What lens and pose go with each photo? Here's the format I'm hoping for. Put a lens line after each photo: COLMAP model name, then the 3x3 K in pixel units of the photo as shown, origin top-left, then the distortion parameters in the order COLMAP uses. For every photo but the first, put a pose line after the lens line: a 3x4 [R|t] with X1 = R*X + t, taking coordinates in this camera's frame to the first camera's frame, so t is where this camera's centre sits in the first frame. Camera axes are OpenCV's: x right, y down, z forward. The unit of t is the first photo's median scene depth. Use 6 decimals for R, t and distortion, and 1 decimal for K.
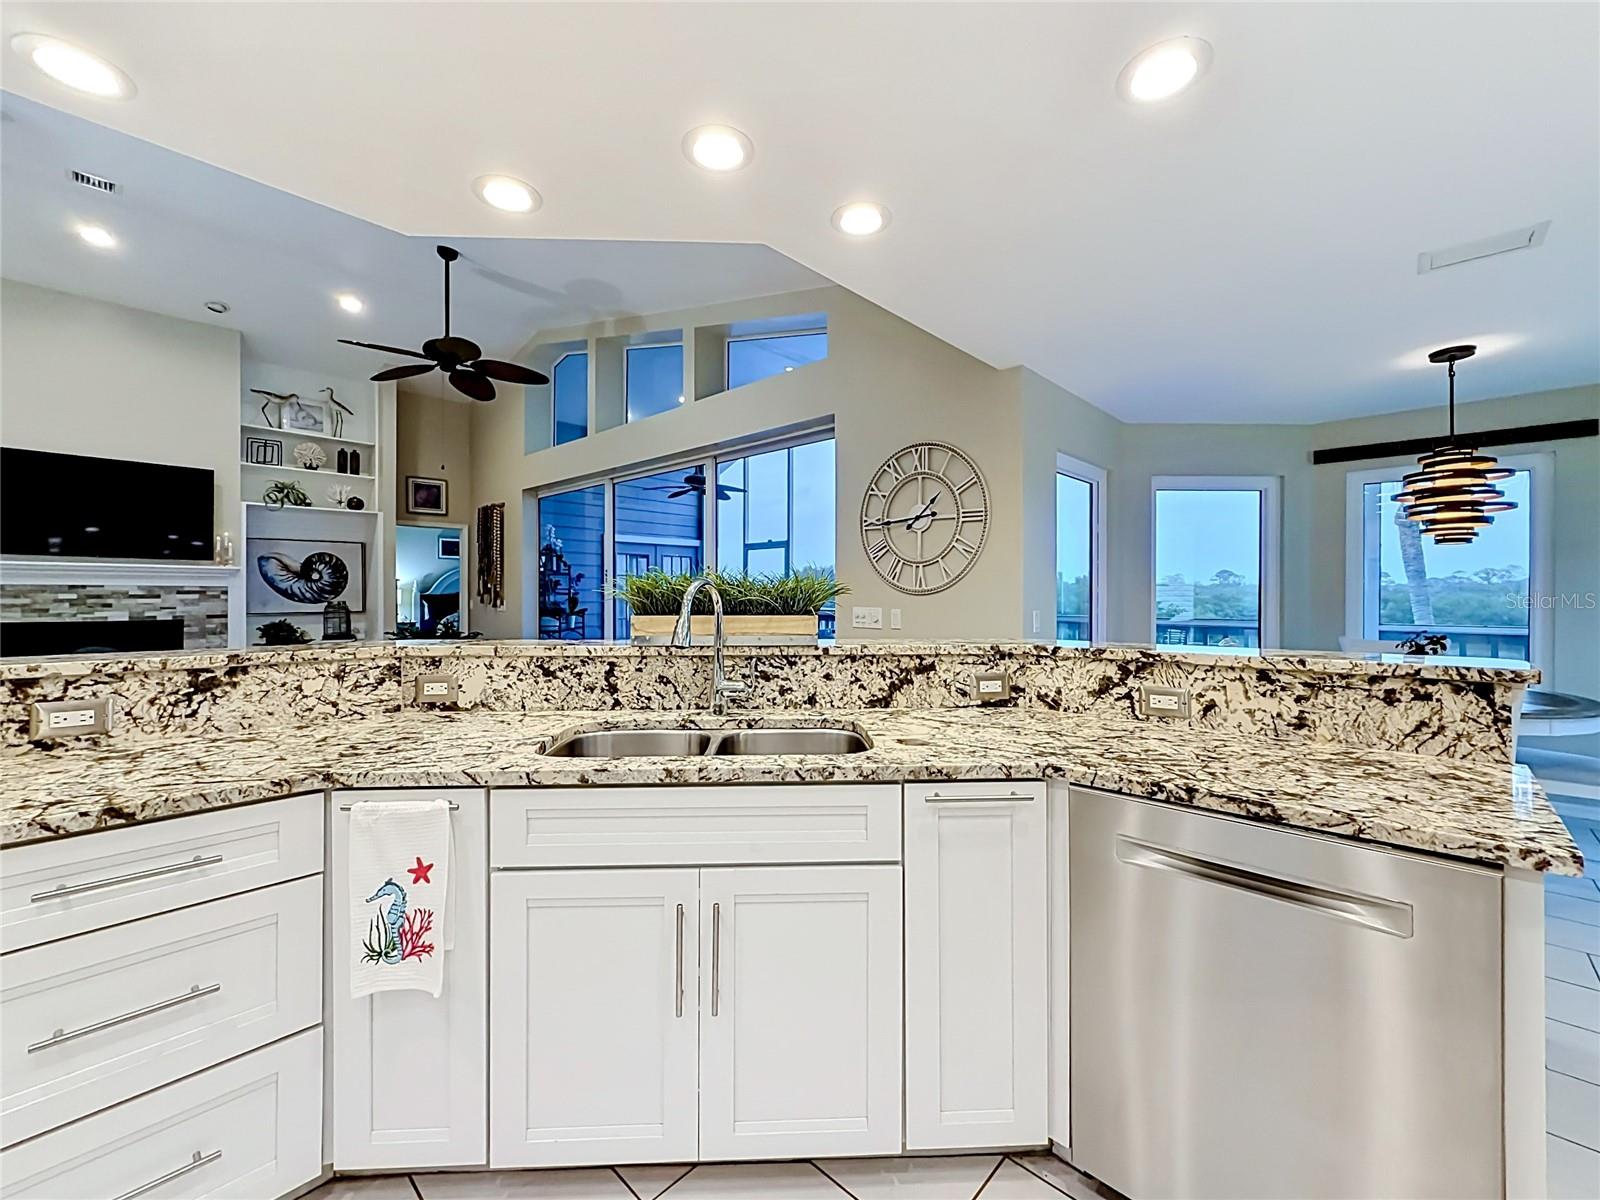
lens RADIAL K [[649.0, 0, 791.0], [0, 649.0, 595.4], [0, 0, 1]] dist [-0.000175, -0.000012]
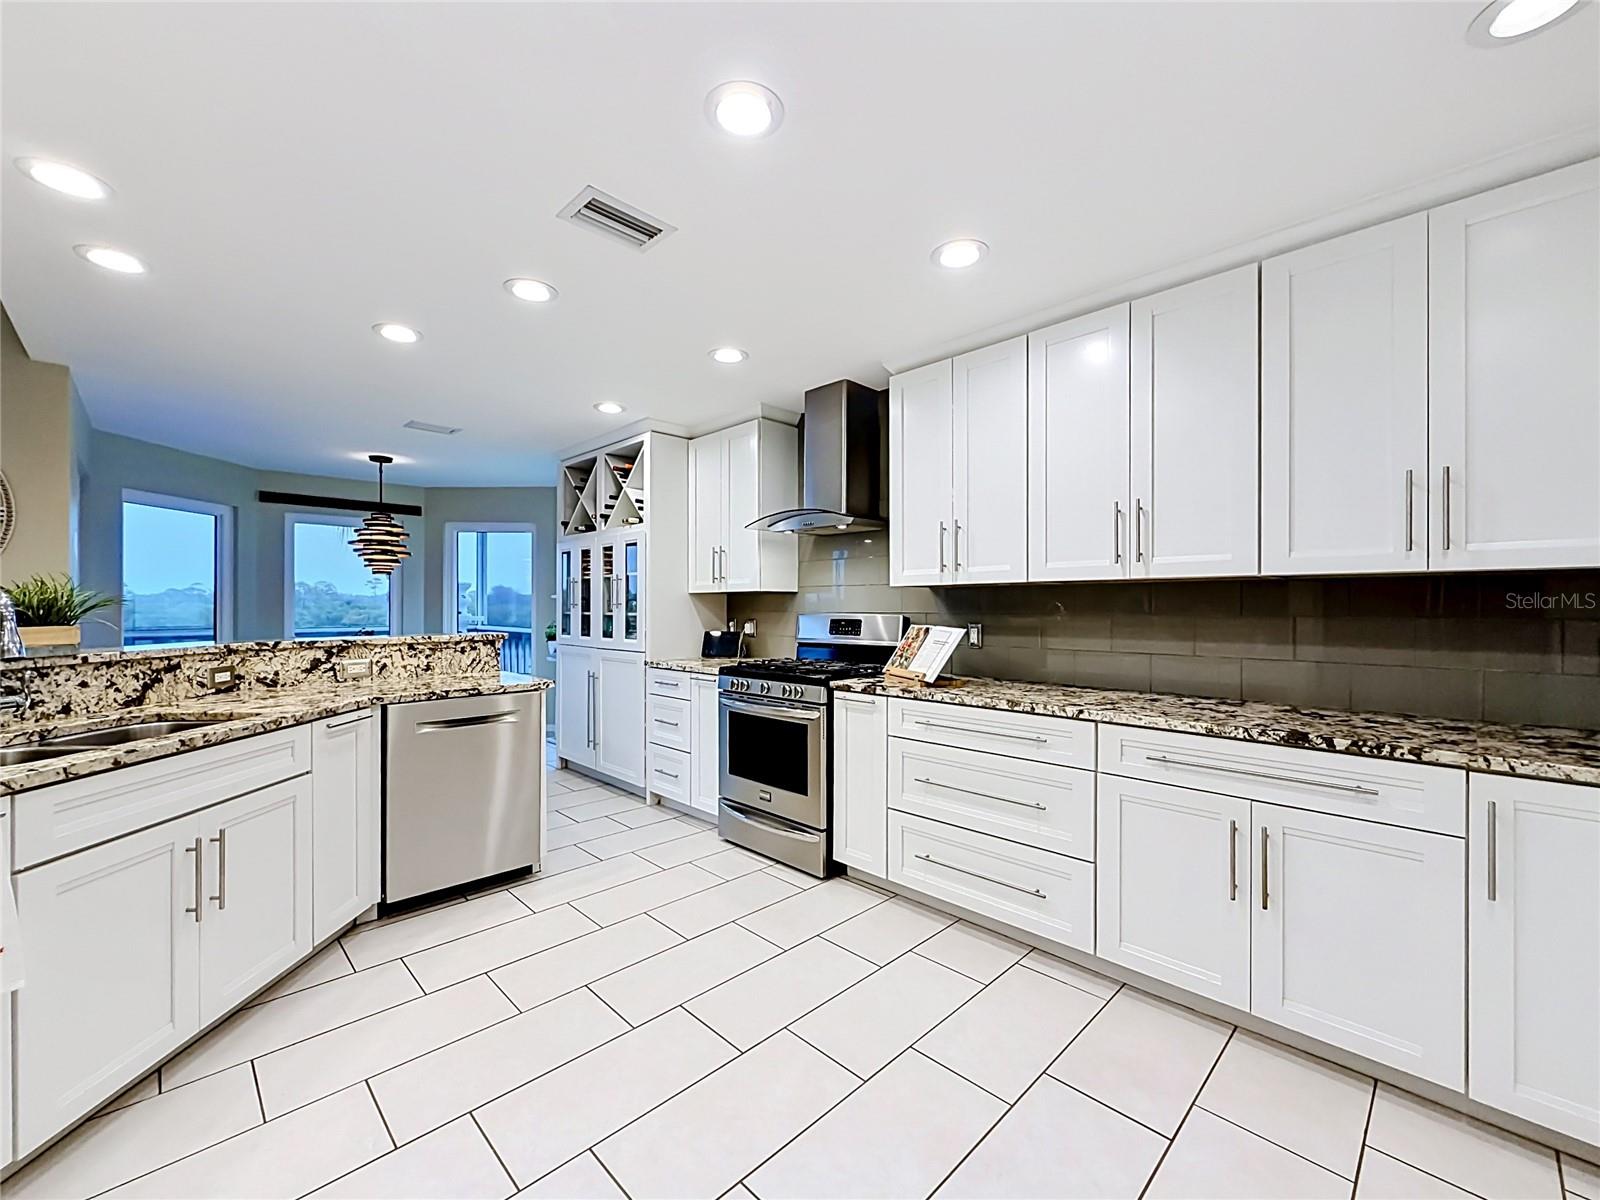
lens RADIAL K [[663.2, 0, 806.6], [0, 663.2, 598.6], [0, 0, 1]] dist [0.006751, -0.000063]
pose [[0.022624, 0.009374, 0.999700, -0.990949], [0.002653, 0.999952, -0.009436, 0.001179], [-0.999741, 0.002866, 0.022599, -0.182848]]
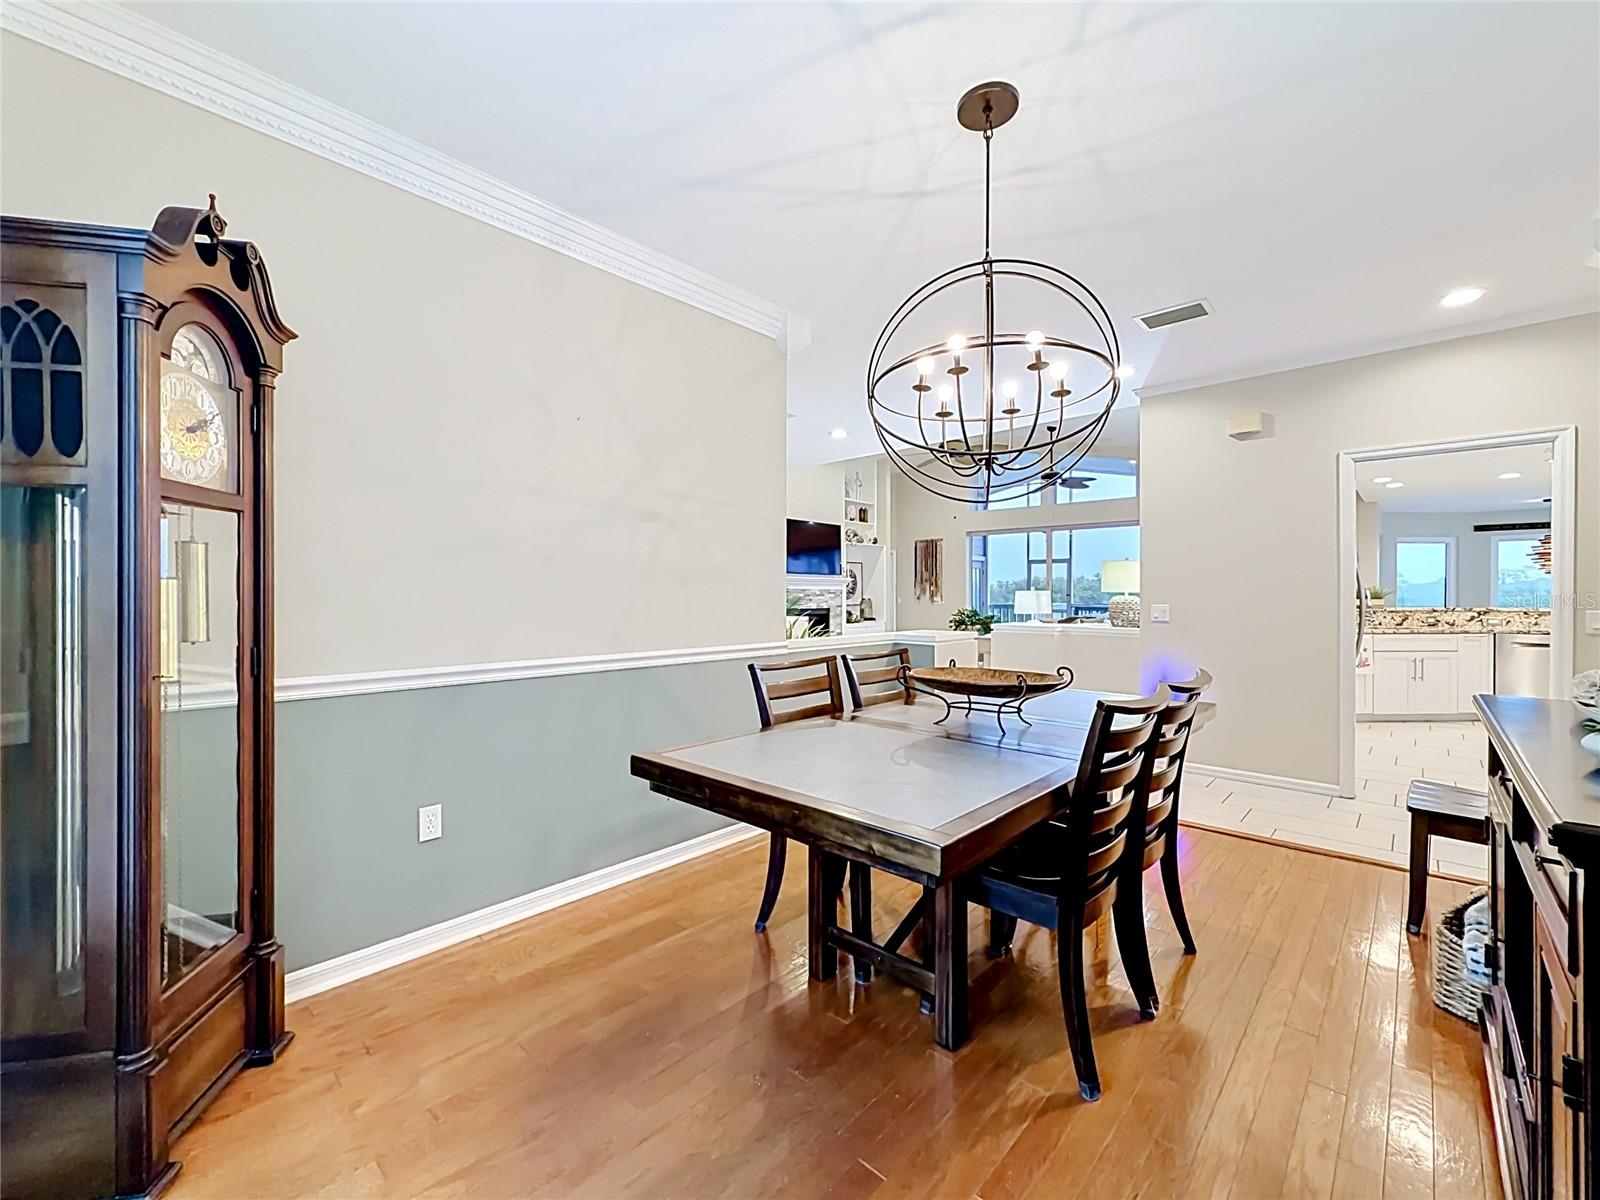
lens RADIAL K [[663.2, 0, 806.6], [0, 663.2, 598.6], [0, 0, 1]] dist [0.006751, -0.000063]
pose [[0.999797, -0.000997, 0.020107, -3.076385], [0.000933, 0.999994, 0.003207, 0.013046], [-0.020110, -0.003188, 0.999793, -2.465727]]
